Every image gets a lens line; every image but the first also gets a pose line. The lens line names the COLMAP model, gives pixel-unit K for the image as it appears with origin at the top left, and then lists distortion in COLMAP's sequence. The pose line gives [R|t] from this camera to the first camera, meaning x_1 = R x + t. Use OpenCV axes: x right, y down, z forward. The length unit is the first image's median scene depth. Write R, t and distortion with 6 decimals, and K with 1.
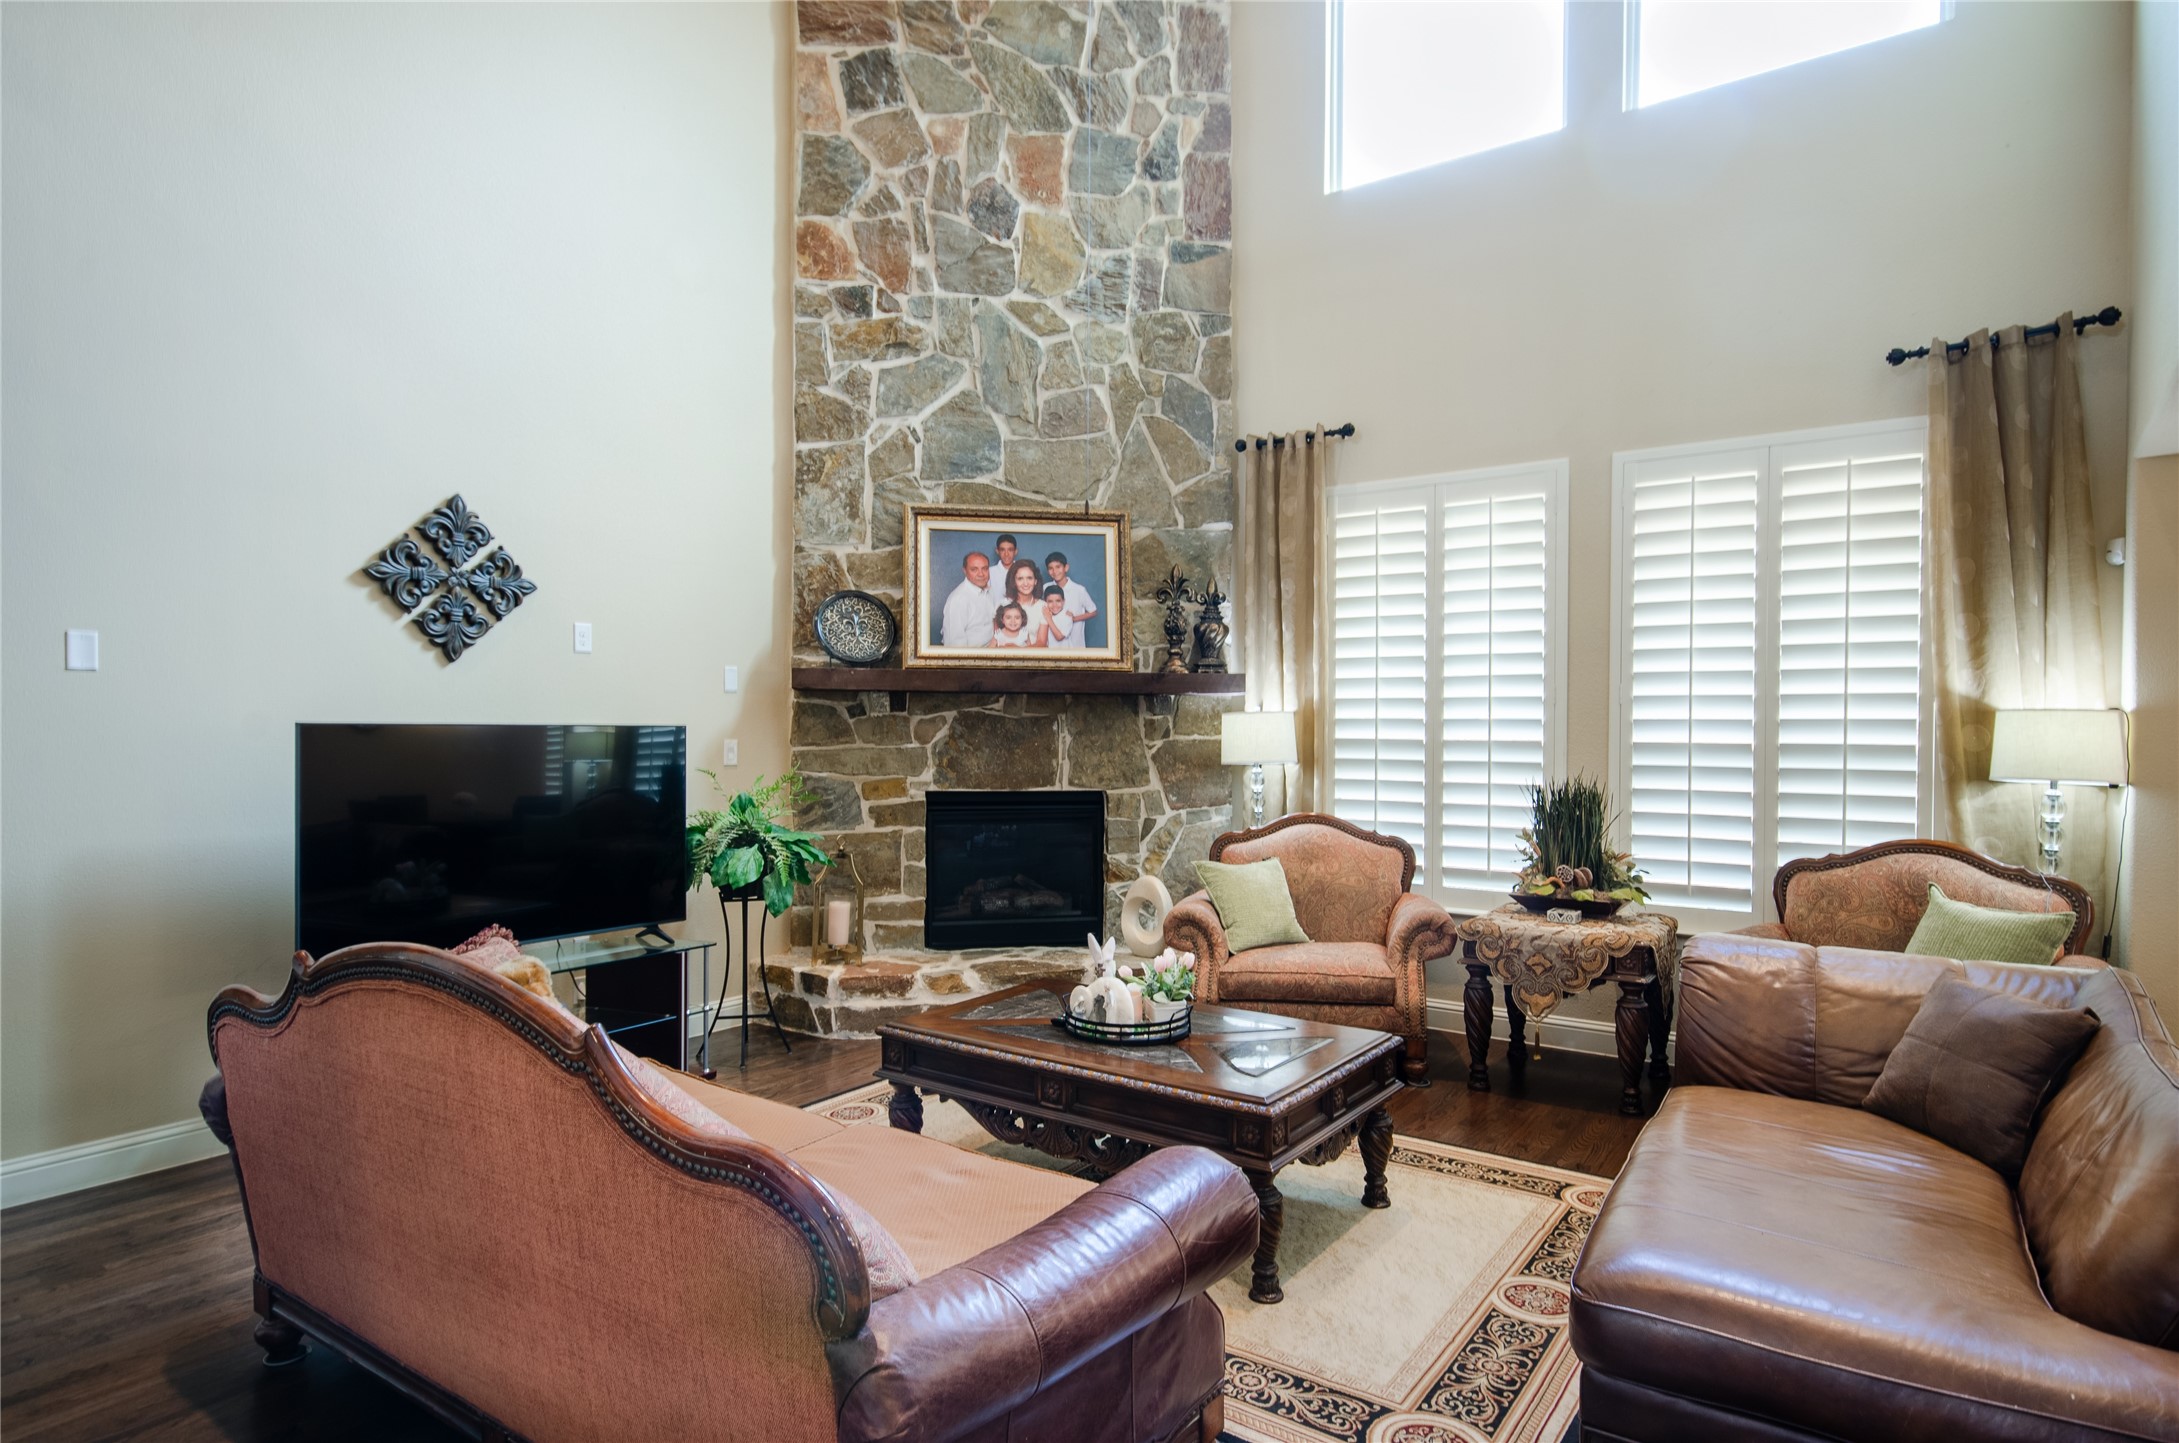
lens RADIAL K [[1186.8, 0, 1103.6], [0, 1186.8, 730.3], [0, 0, 1]] dist [0.005717, 0.009153]
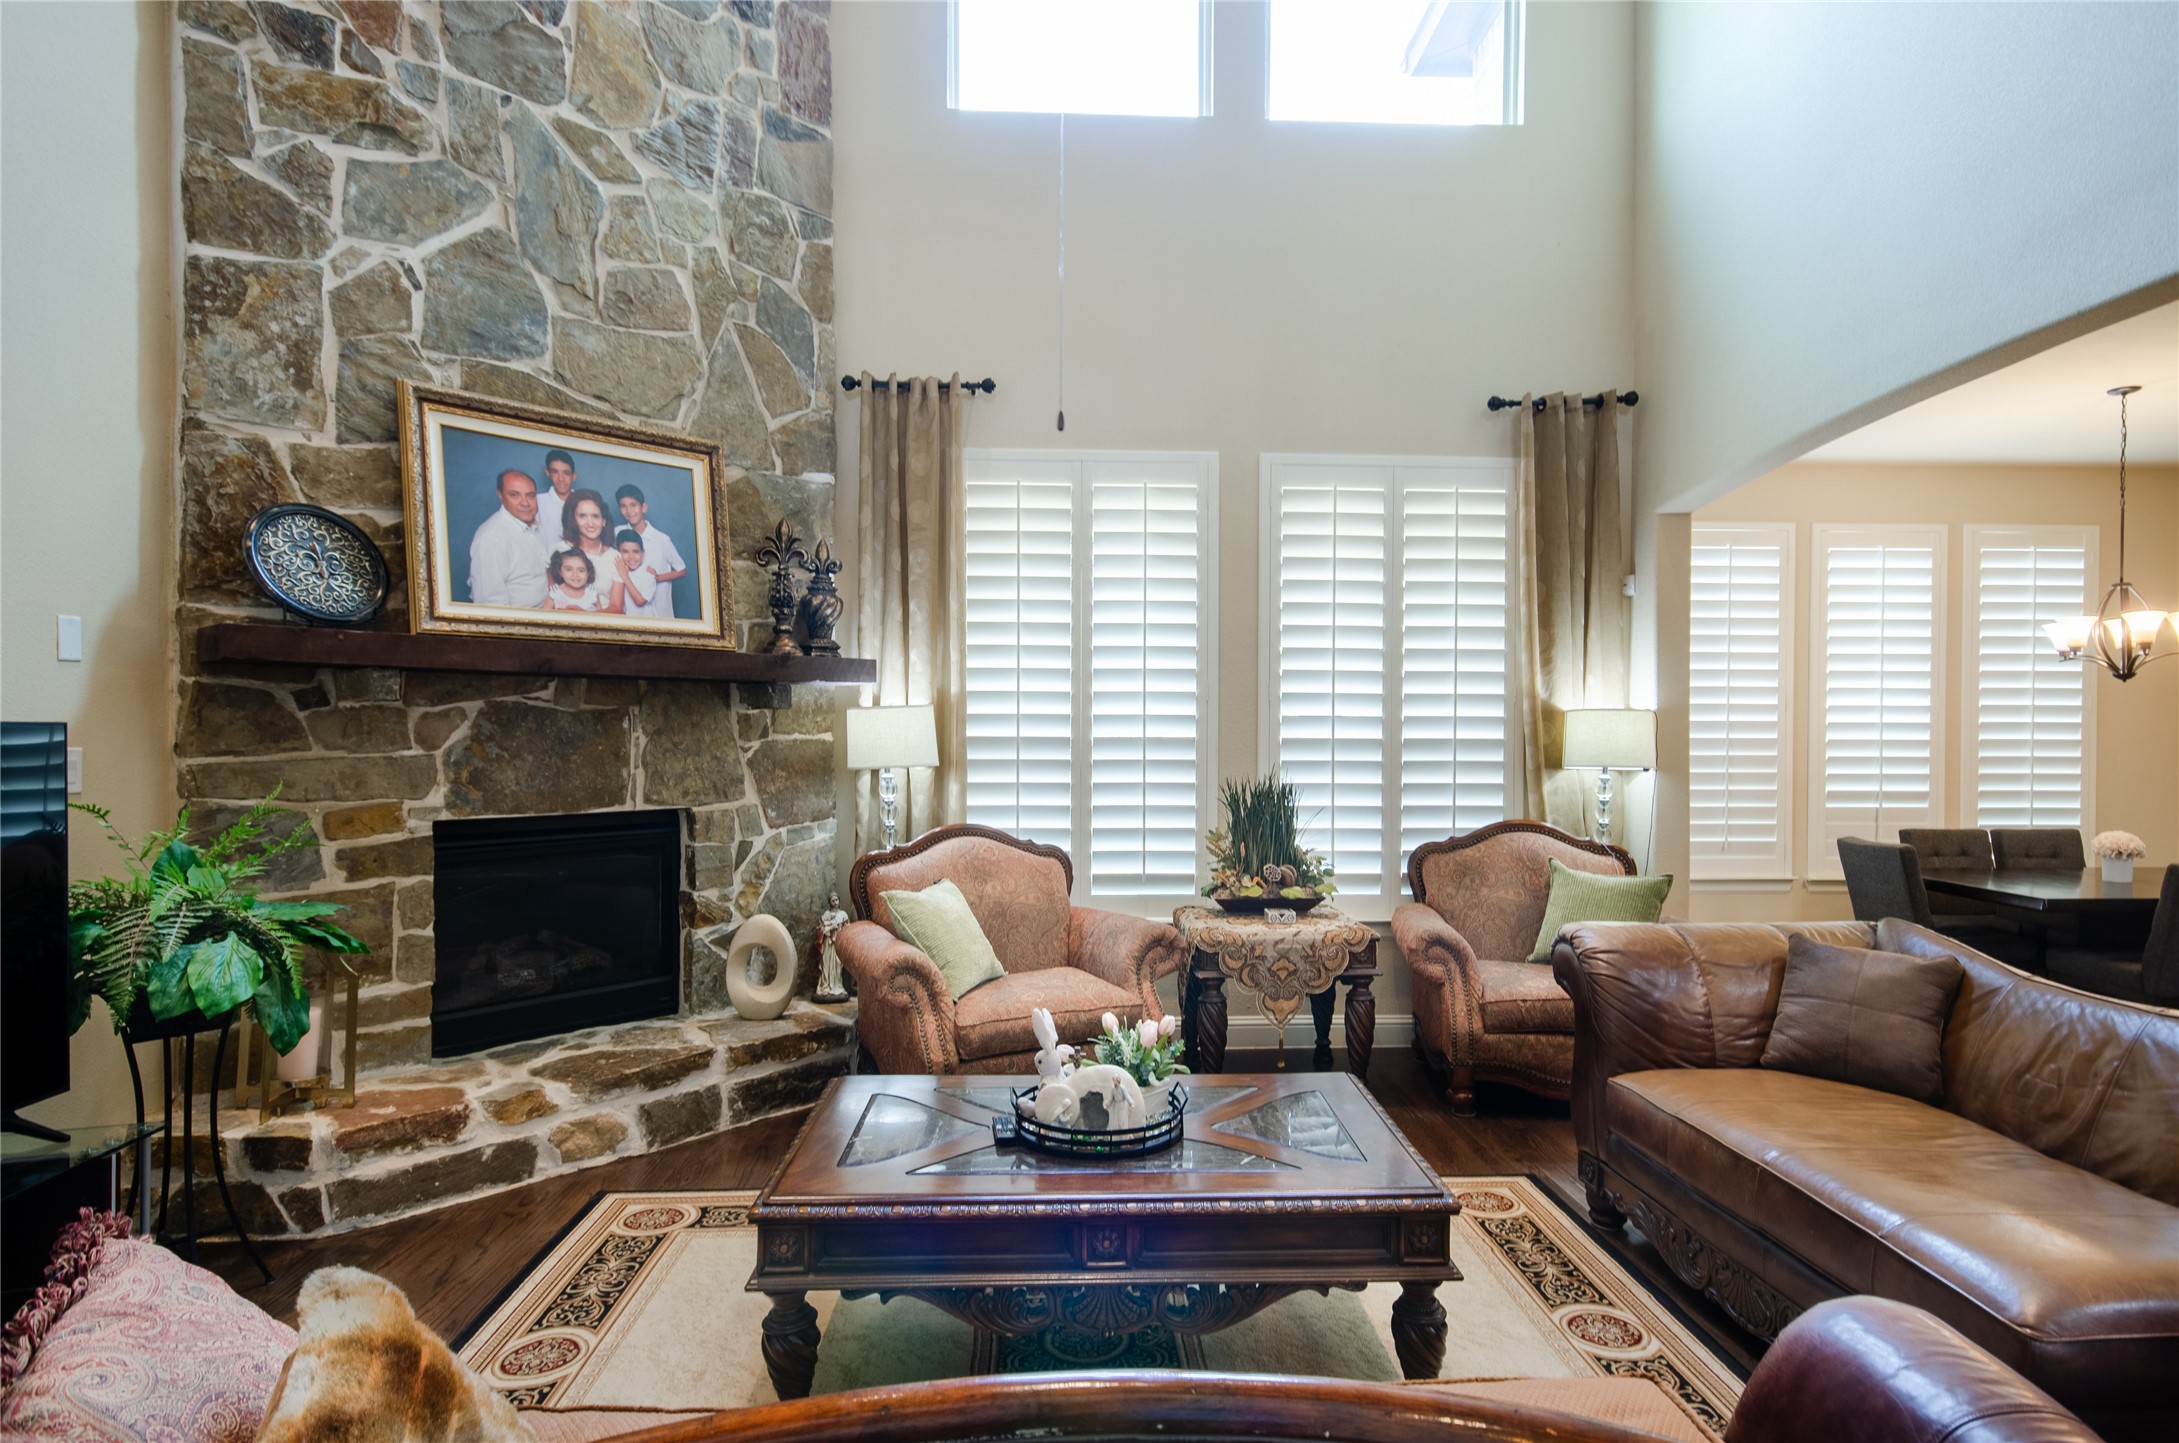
lens RADIAL K [[1186.8, 0, 1100.7], [0, 1186.8, 734.6], [0, 0, 1]] dist [0.005717, 0.009153]
pose [[0.789648, -0.006361, 0.613528, -0.265513], [0.002063, 0.999968, 0.007713, -0.001409], [-0.613557, -0.004825, 0.789636, 0.251141]]
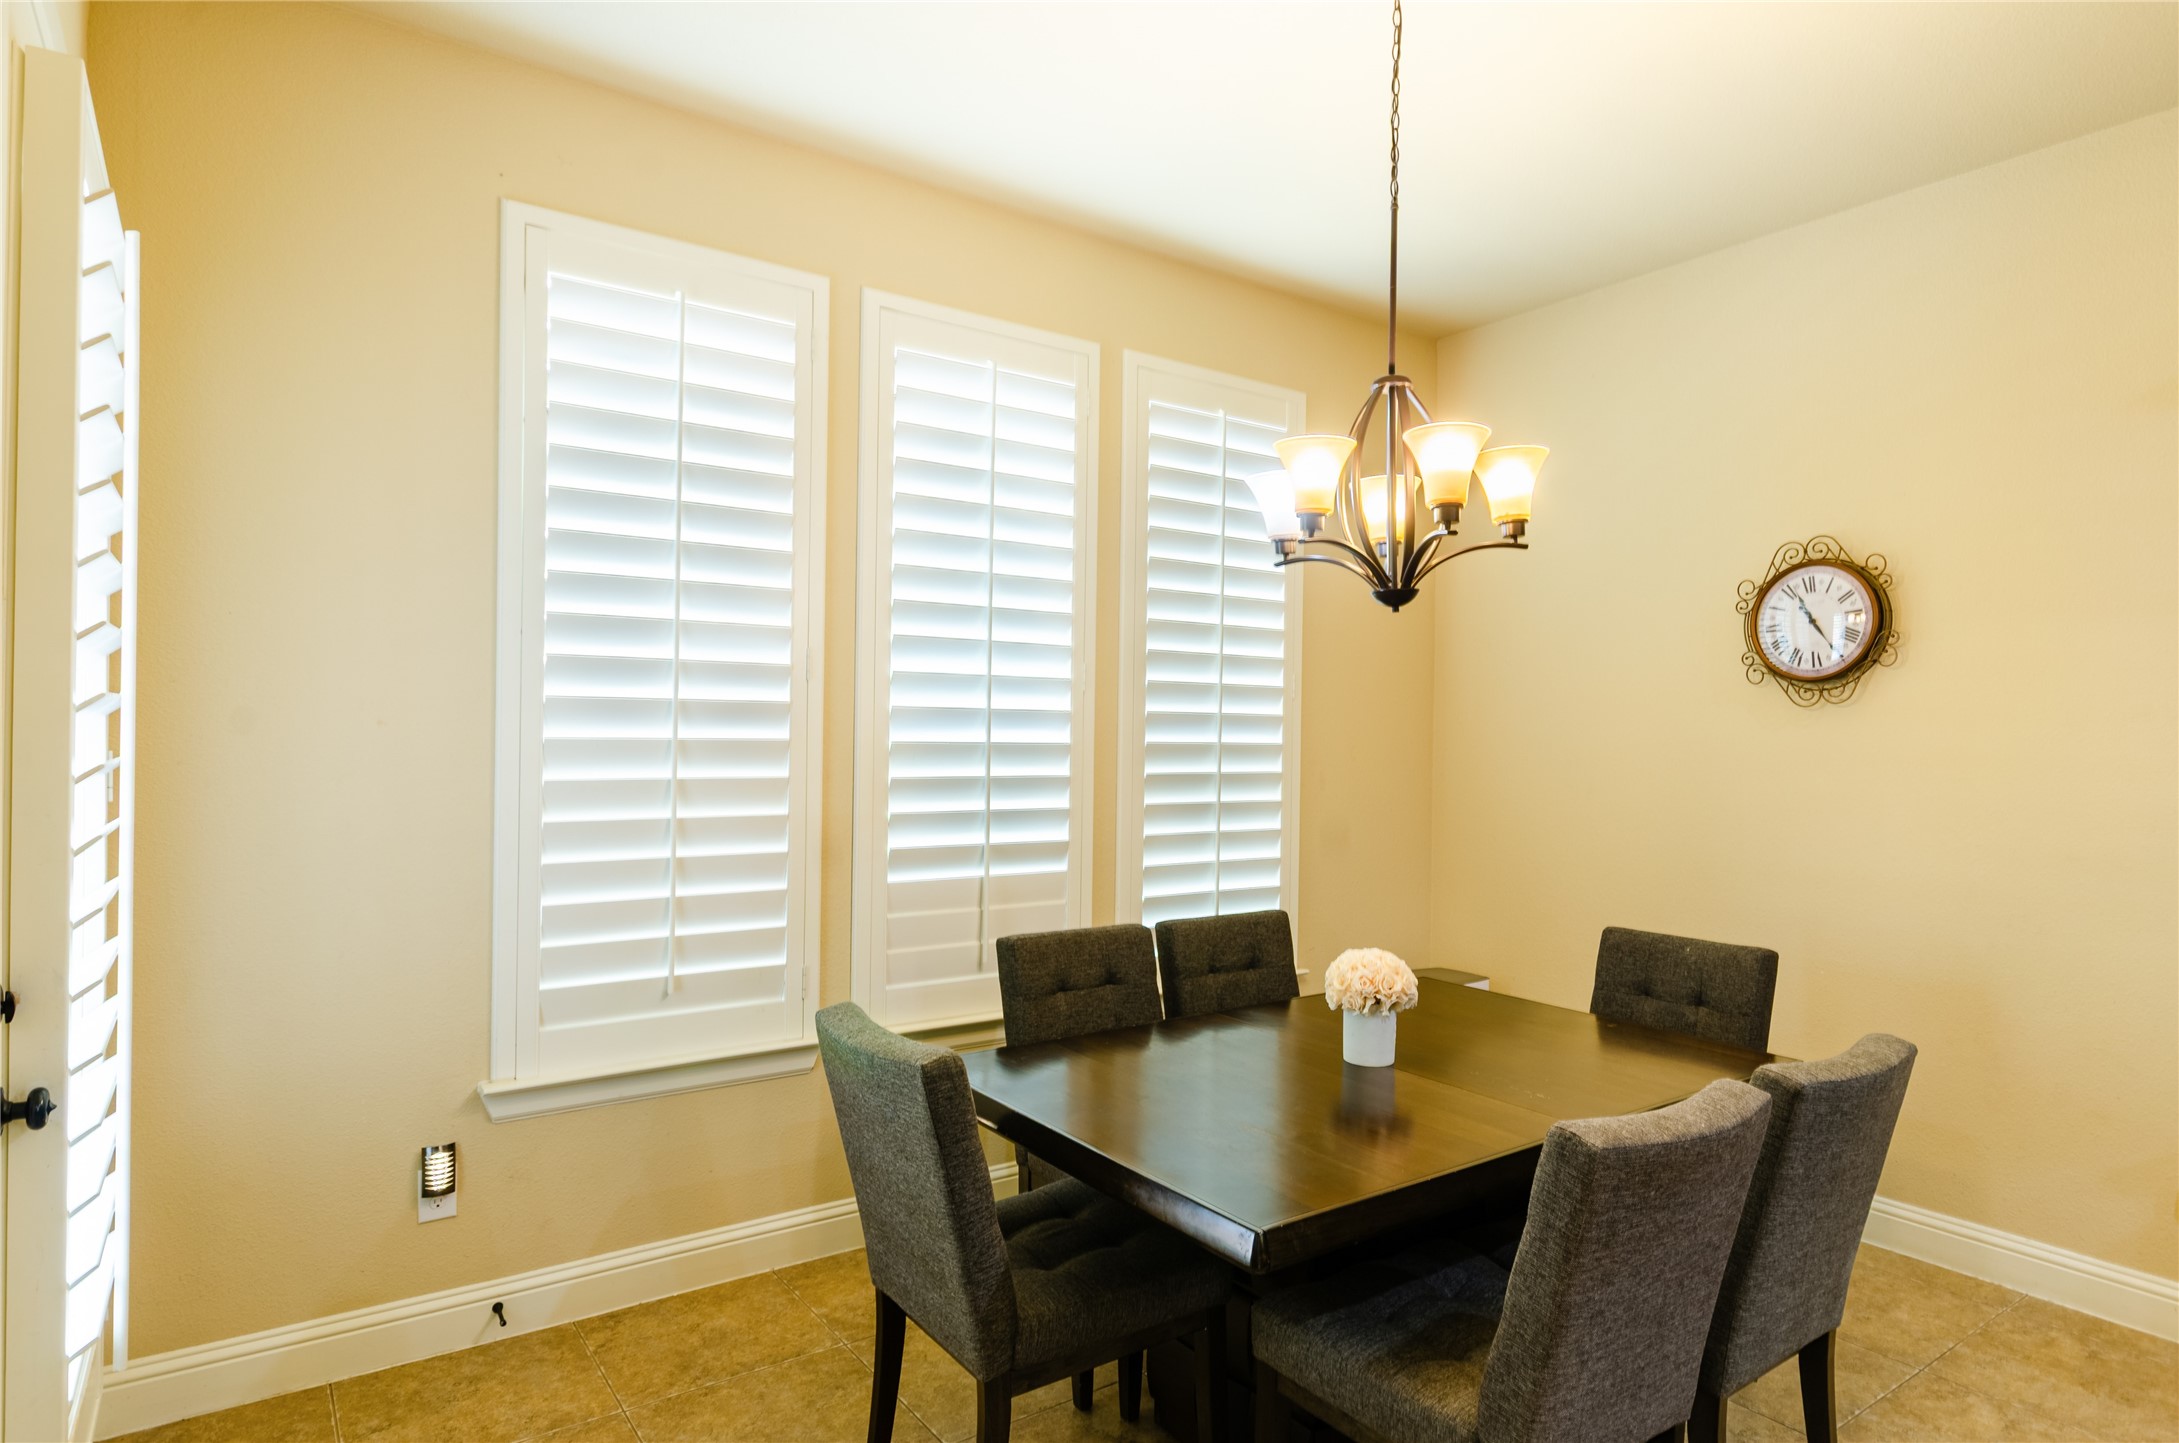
lens RADIAL K [[1186.8, 0, 1076.5], [0, 1186.8, 741.5], [0, 0, 1]] dist [0.005717, 0.009153]
pose [[0.350456, -0.005571, 0.936563, 0.516410], [-0.009743, 0.999907, 0.009593, 0.007148], [-0.936528, -0.012487, 0.350369, 0.456023]]
